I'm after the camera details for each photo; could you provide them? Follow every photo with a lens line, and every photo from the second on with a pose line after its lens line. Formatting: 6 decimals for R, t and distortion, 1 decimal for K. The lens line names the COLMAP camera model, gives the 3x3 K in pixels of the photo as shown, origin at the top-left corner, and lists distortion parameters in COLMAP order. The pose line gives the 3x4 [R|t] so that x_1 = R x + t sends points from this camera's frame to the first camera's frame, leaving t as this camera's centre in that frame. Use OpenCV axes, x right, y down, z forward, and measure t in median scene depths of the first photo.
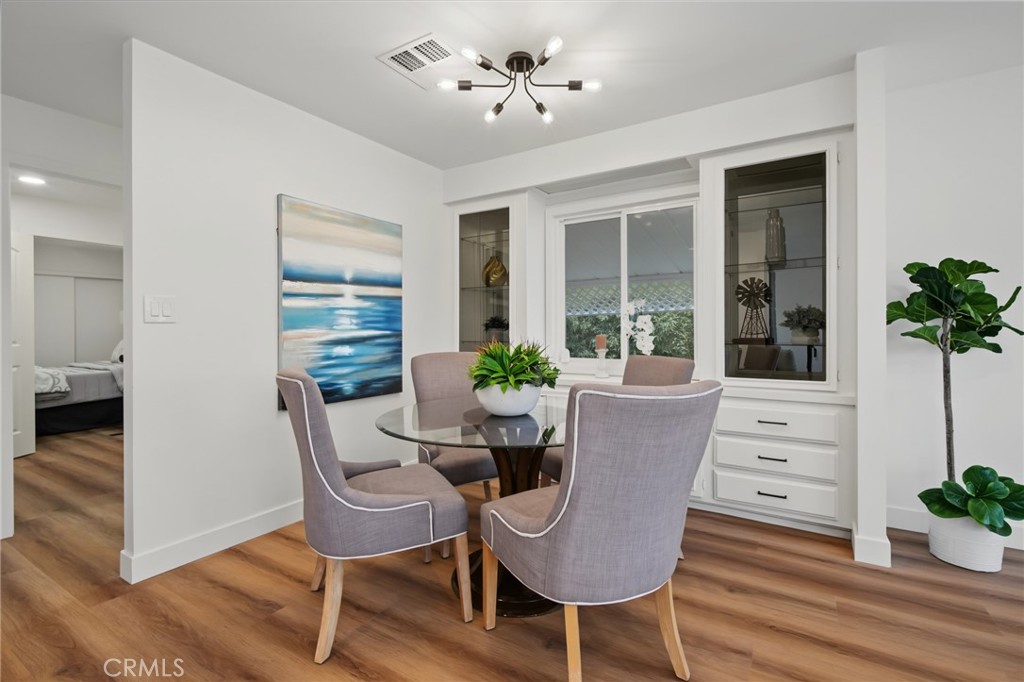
lens RADIAL K [[473.5, 0, 514.7], [0, 473.5, 334.1], [0, 0, 1]] dist [0.001379, -0.000020]
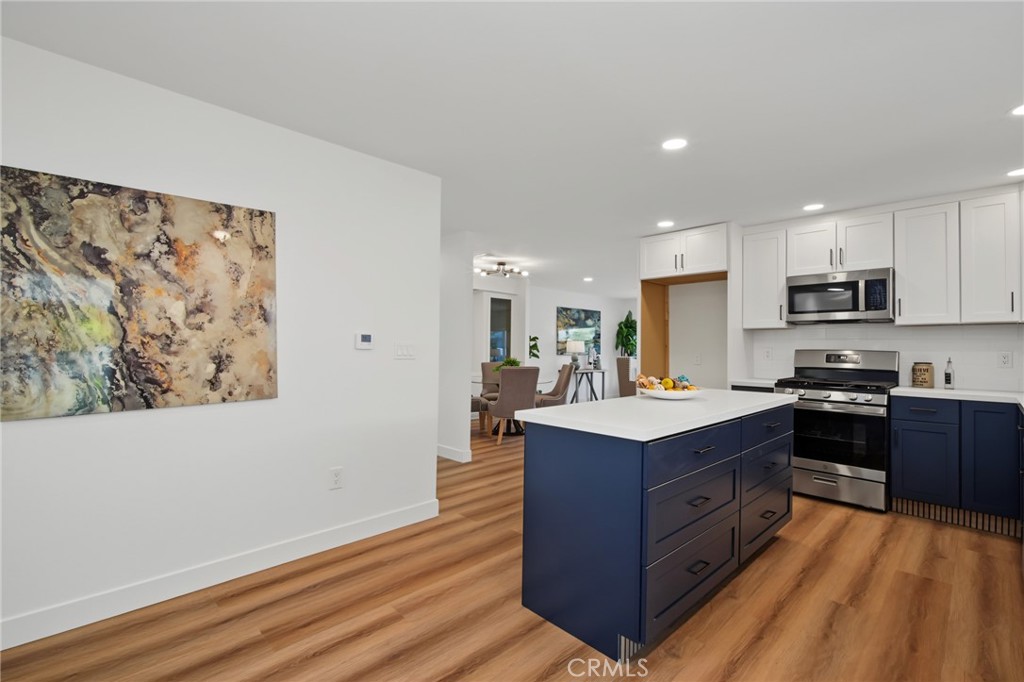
lens RADIAL K [[458.4, 0, 508.4], [0, 458.4, 343.7], [0, 0, 1]] dist [-0.000152, -0.000173]
pose [[0.247765, 0.017311, 0.968665, -2.081666], [-0.010564, 0.999829, -0.015165, -0.019766], [-0.968763, -0.006476, 0.247906, 0.174128]]
